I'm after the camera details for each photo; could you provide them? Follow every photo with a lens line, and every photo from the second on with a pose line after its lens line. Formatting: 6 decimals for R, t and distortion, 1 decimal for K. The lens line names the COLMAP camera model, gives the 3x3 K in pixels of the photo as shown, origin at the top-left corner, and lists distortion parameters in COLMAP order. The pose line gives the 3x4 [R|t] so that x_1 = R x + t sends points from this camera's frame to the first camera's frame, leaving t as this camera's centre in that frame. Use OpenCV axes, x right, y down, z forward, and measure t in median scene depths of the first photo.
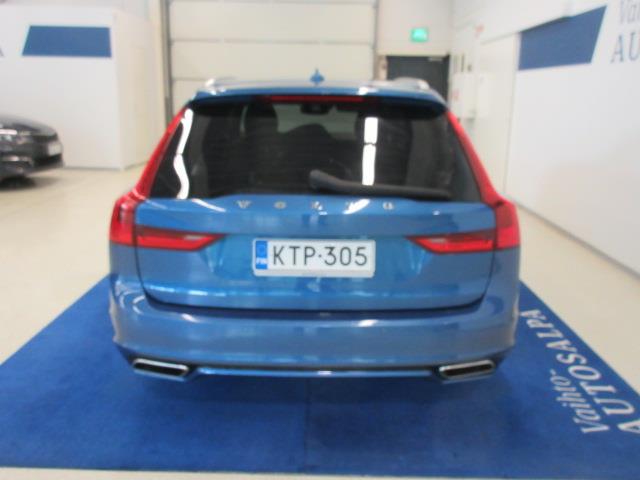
lens RADIAL K [[590.3, 0, 320.0], [0, 590.3, 240.0], [0, 0, 1]] dist [0.001631, 0.004947]
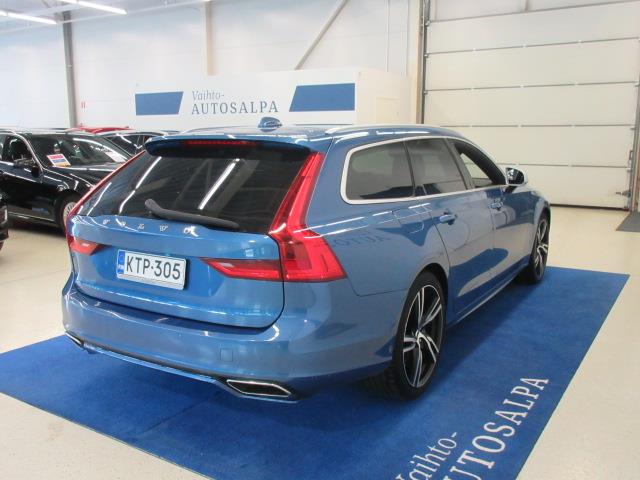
lens RADIAL K [[590.3, 0, 320.0], [0, 590.3, 240.0], [0, 0, 1]] dist [0.001631, 0.004947]
pose [[0.853754, 0.076839, -0.514977, 0.935624], [-0.115607, 0.992338, -0.043594, -0.017310], [0.507681, 0.096753, 0.856095, 0.109562]]
